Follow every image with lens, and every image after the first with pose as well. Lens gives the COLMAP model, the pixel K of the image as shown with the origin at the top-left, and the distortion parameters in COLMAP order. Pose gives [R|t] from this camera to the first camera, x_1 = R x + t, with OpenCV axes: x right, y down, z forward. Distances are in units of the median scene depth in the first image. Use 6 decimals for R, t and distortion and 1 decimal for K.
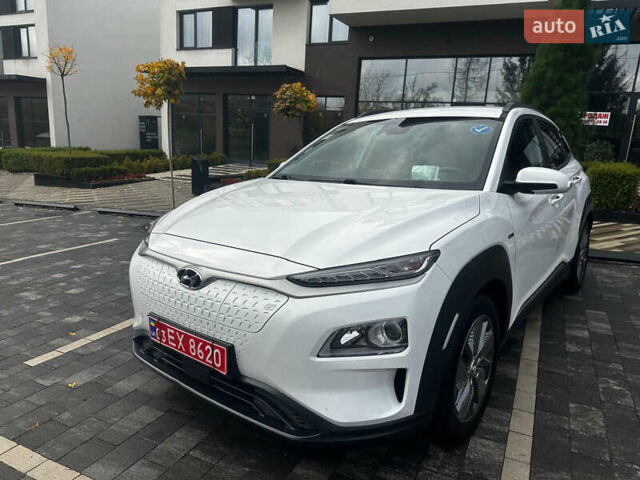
lens RADIAL K [[453.3, 0, 318.3], [0, 453.3, 239.6], [0, 0, 1]] dist [0.039495, -0.057152]
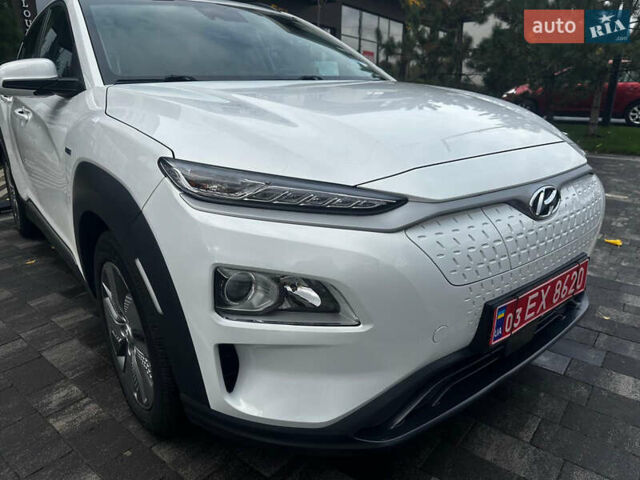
lens RADIAL K [[459.1, 0, 318.1], [0, 459.1, 243.1], [0, 0, 1]] dist [-0.004493, -0.006738]
pose [[0.217745, -0.319957, 0.922071, -0.974494], [0.208138, 0.938229, 0.276413, -0.110325], [-0.953554, 0.131730, 0.270890, 1.125507]]
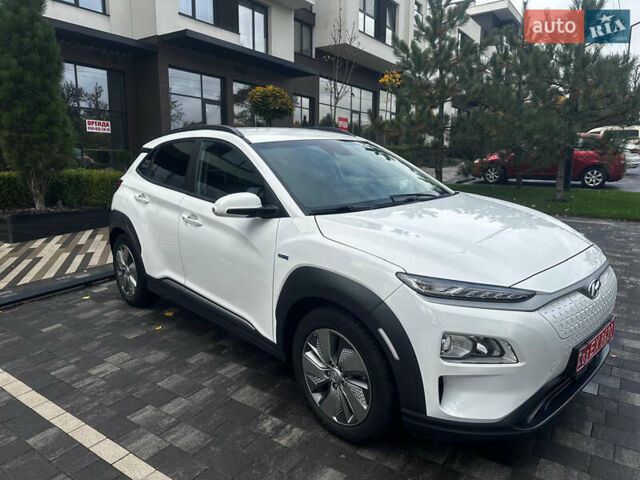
lens RADIAL K [[453.3, 0, 318.3], [0, 453.3, 239.6], [0, 0, 1]] dist [0.039495, -0.057152]
pose [[0.143820, -0.213191, 0.966367, -1.469752], [0.213042, 0.960292, 0.180145, -0.391498], [-0.966400, 0.179969, 0.183528, 1.426892]]
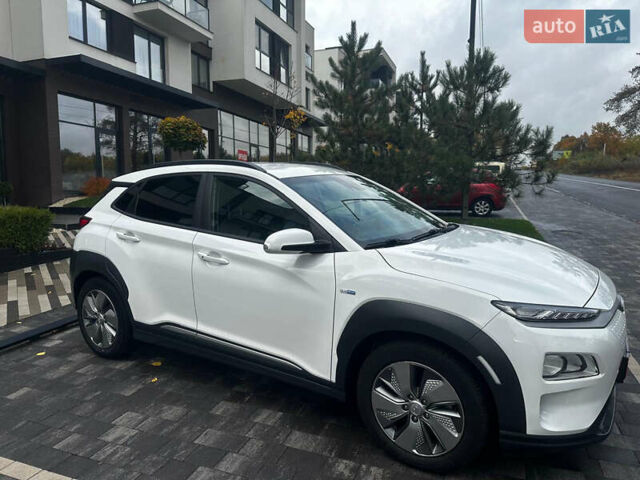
lens RADIAL K [[453.3, 0, 318.3], [0, 453.3, 239.6], [0, 0, 1]] dist [0.039495, -0.057152]
pose [[-0.105591, -0.146800, 0.983514, -1.477902], [0.206586, 0.964227, 0.166101, -0.507637], [-0.972714, 0.220719, -0.071486, 1.913415]]
